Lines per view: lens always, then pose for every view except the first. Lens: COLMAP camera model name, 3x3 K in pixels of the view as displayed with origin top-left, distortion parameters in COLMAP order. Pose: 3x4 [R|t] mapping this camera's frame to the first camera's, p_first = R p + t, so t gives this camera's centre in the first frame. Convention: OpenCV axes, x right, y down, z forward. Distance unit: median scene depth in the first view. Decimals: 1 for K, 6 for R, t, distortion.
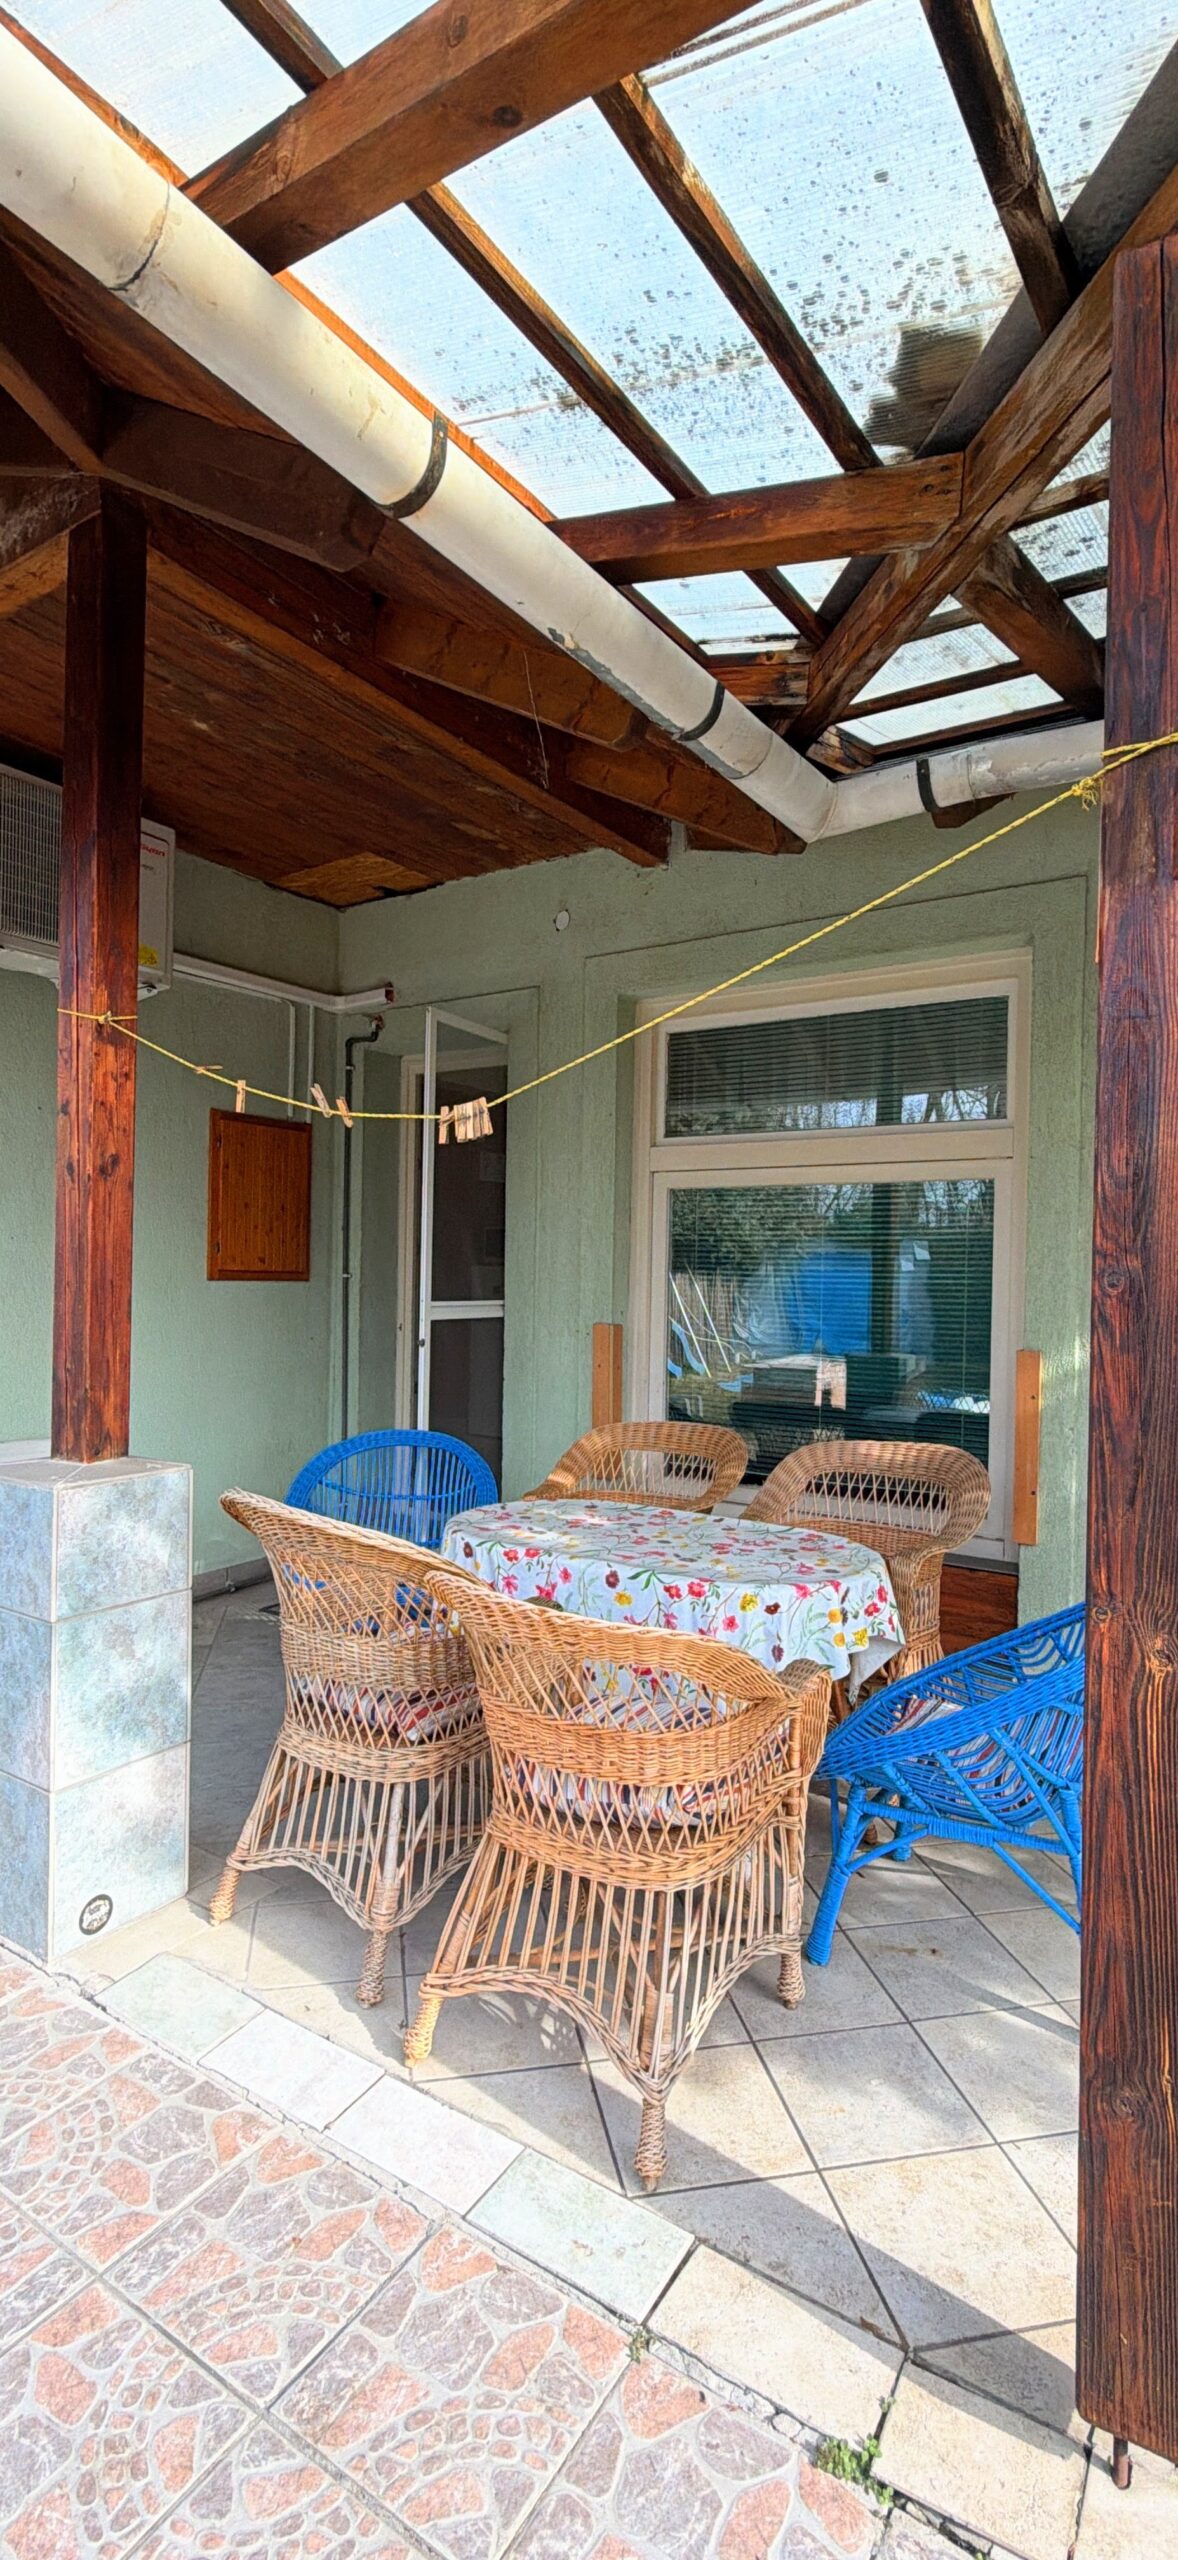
lens RADIAL K [[1161.0, 0, 586.2], [0, 1161.0, 1281.4], [0, 0, 1]] dist [0.000369, -0.000328]
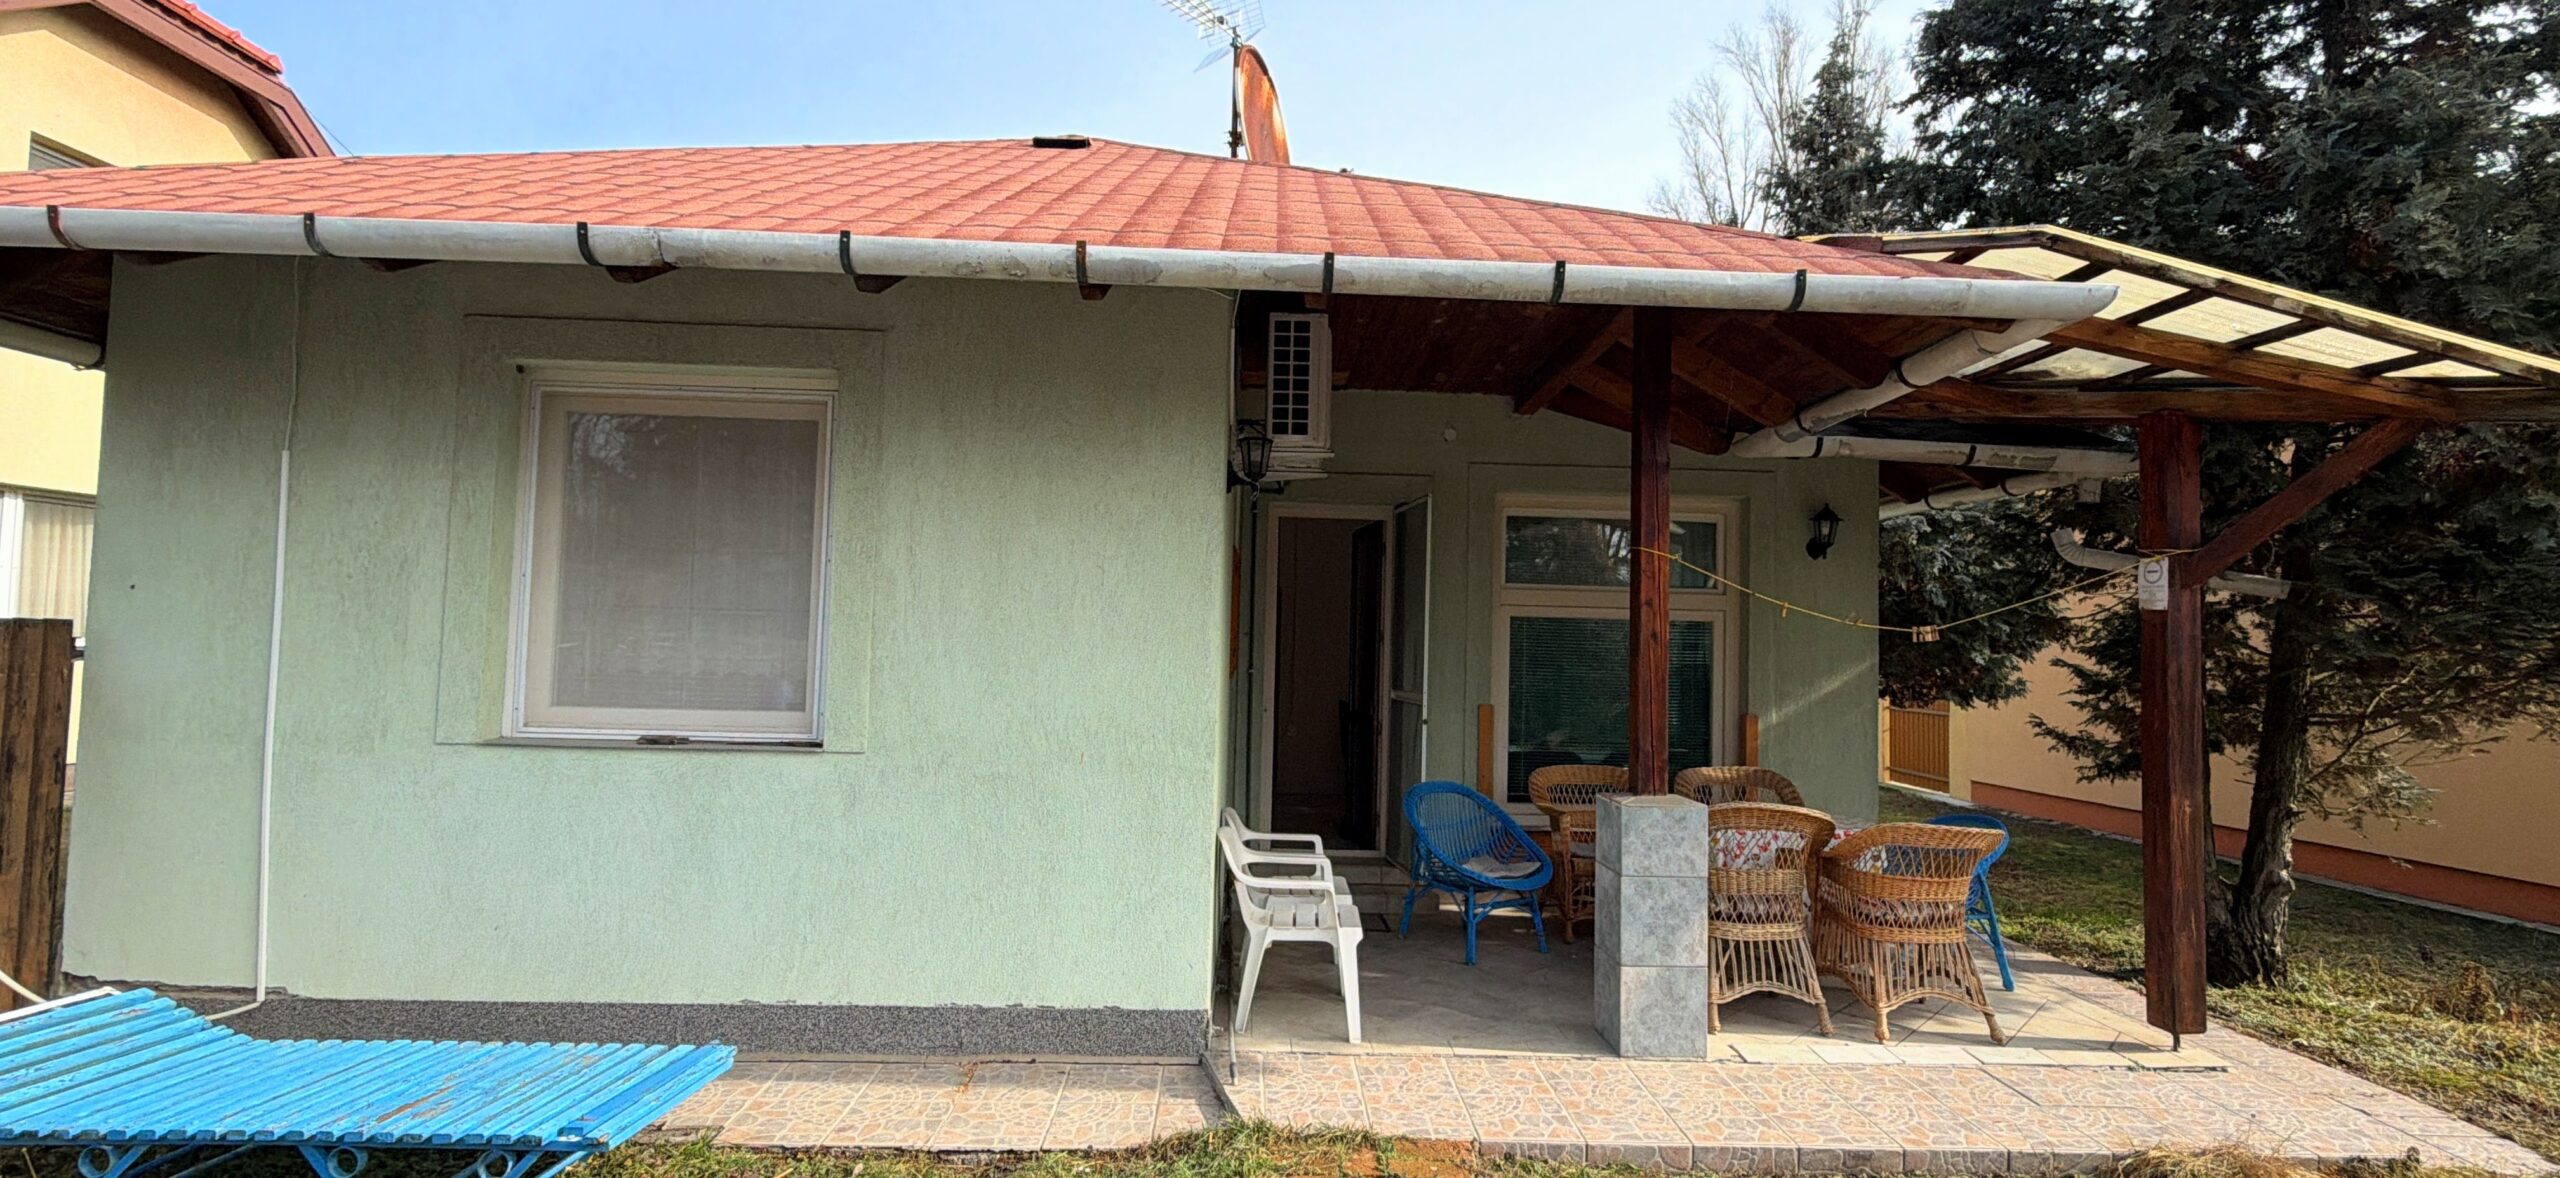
lens RADIAL K [[1161.0, 0, 1290.0], [0, 1161.0, 583.9], [0, 0, 1]] dist [0.000369, -0.000328]
pose [[0.817276, 0.031451, 0.575388, -2.461844], [-0.005180, 0.998870, -0.047240, -0.111742], [-0.576224, 0.035628, 0.816515, -0.225390]]
